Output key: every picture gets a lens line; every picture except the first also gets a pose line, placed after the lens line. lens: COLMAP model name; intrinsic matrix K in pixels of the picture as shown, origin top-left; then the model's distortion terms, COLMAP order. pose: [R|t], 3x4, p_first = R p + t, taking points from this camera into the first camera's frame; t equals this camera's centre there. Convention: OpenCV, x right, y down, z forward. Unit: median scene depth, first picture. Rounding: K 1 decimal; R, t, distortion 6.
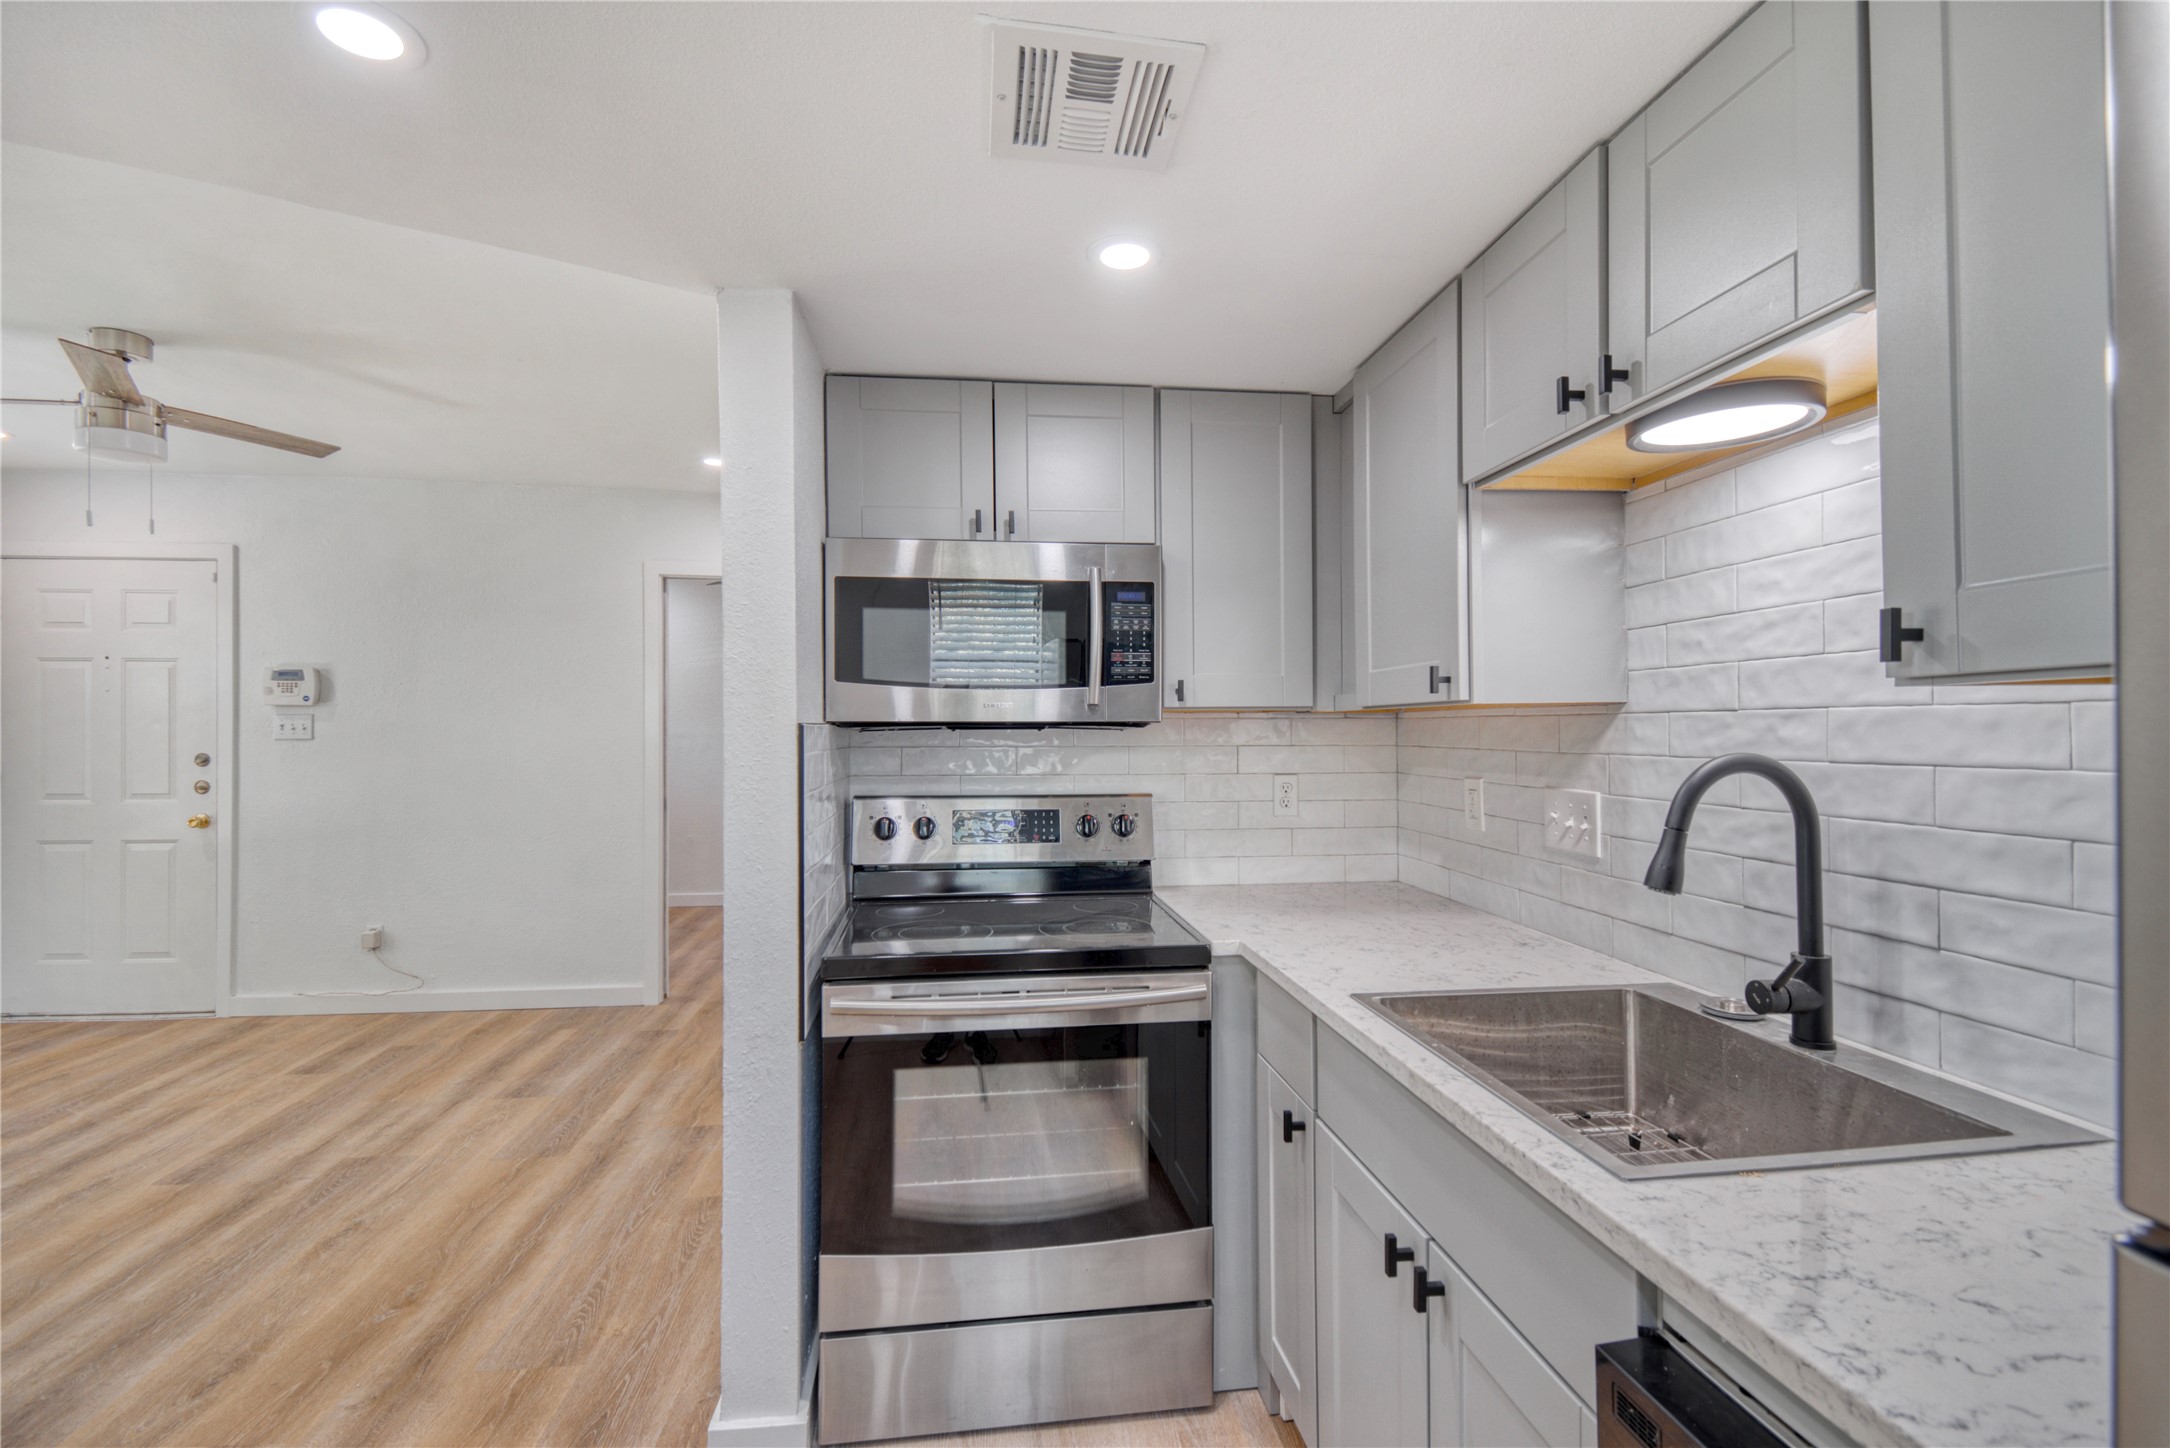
lens RADIAL K [[943.6, 0, 1084.3], [0, 943.6, 715.3], [0, 0, 1]] dist [-0.002367, -0.008216]
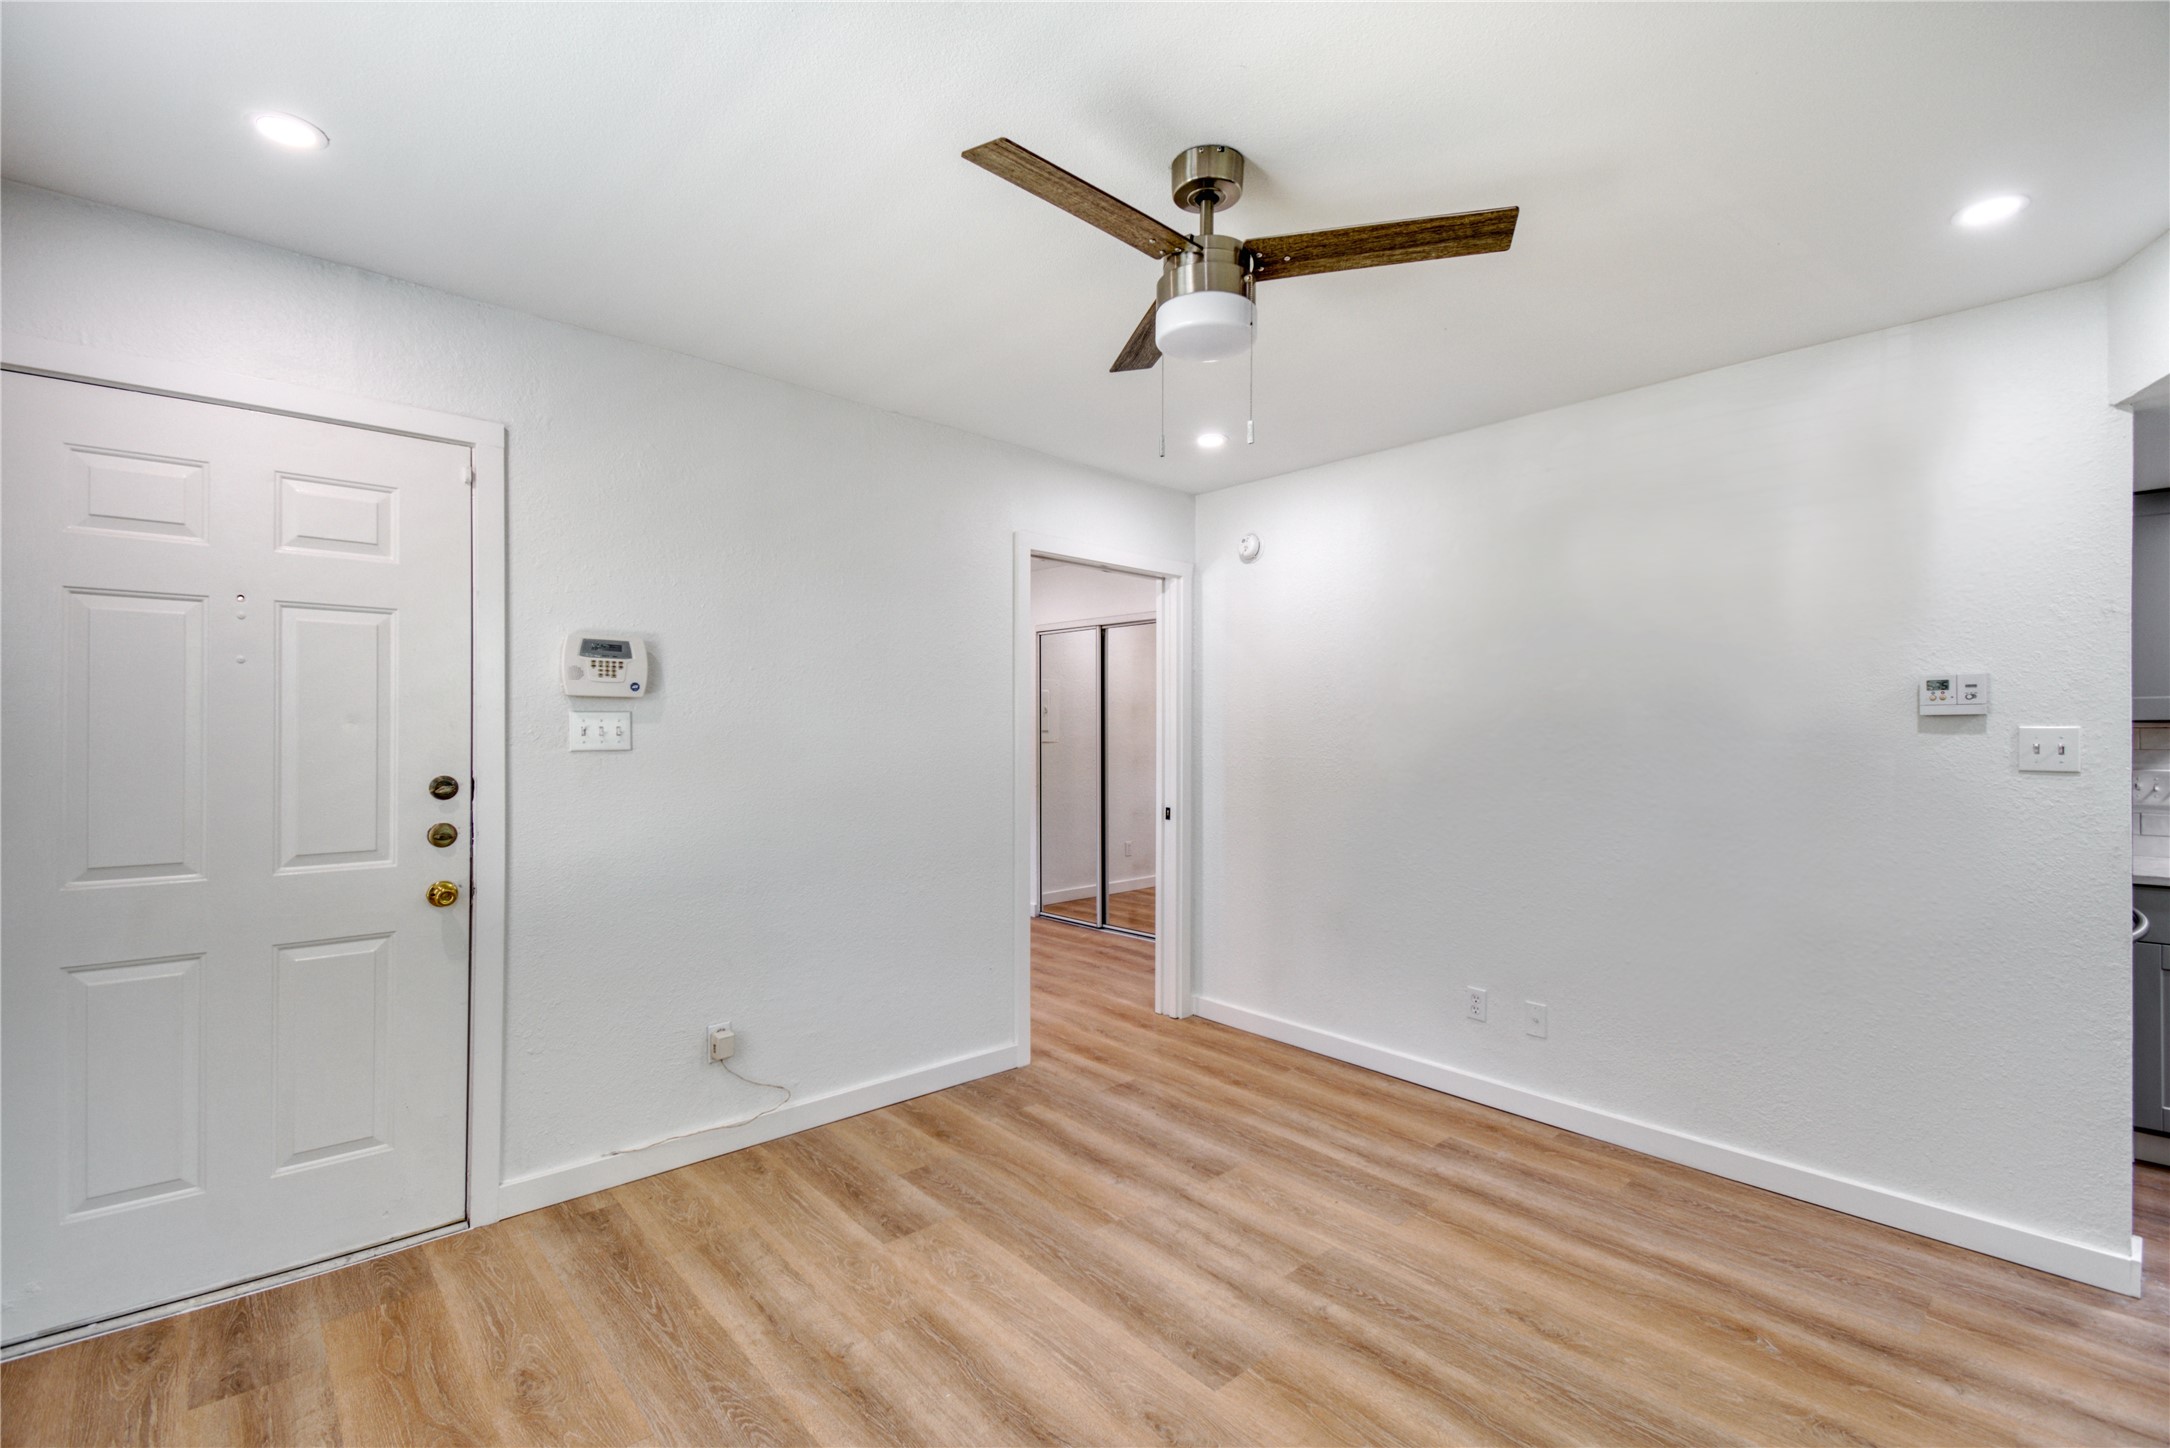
lens RADIAL K [[943.6, 0, 1072.4], [0, 943.6, 723.3], [0, 0, 1]] dist [-0.002367, -0.008216]
pose [[0.830916, 0.005692, 0.556369, -0.958273], [-0.009435, 0.999948, 0.003861, 0.001808], [-0.556318, -0.008458, 0.830926, 0.306949]]
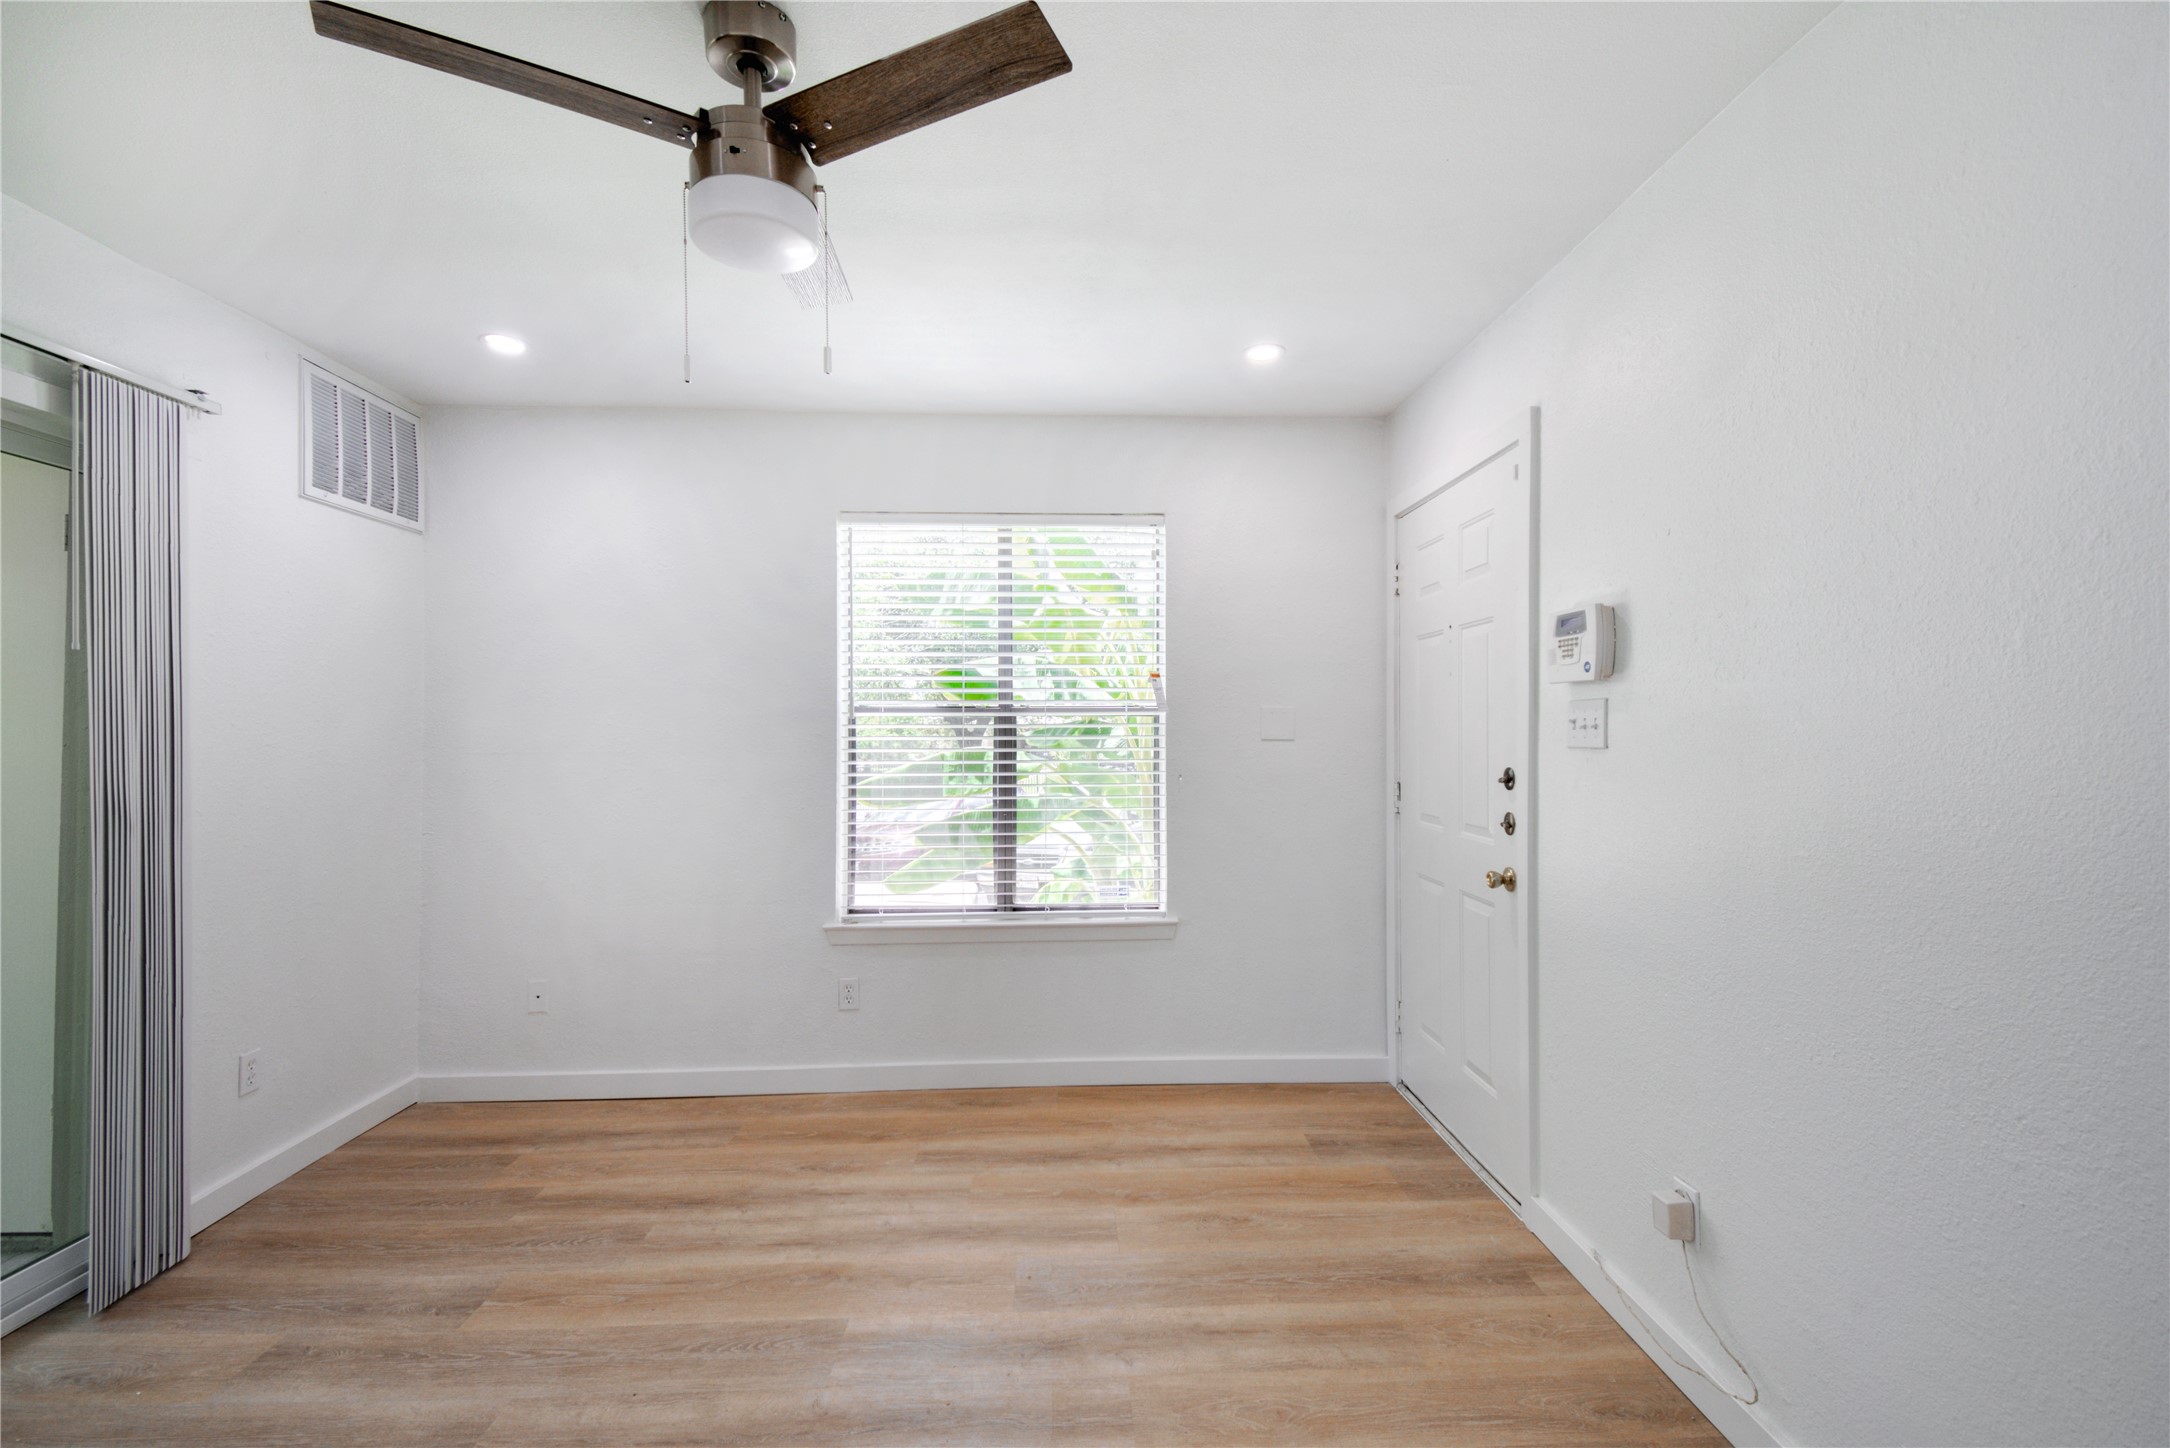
lens RADIAL K [[959.3, 0, 1099.4], [0, 959.3, 726.3], [0, 0, 1]] dist [0.004576, 0.000086]
pose [[-0.078230, 0.003871, -0.996928, -0.307154], [0.014046, 0.999897, 0.002780, 0.008632], [0.996836, -0.013785, -0.078276, 0.797728]]
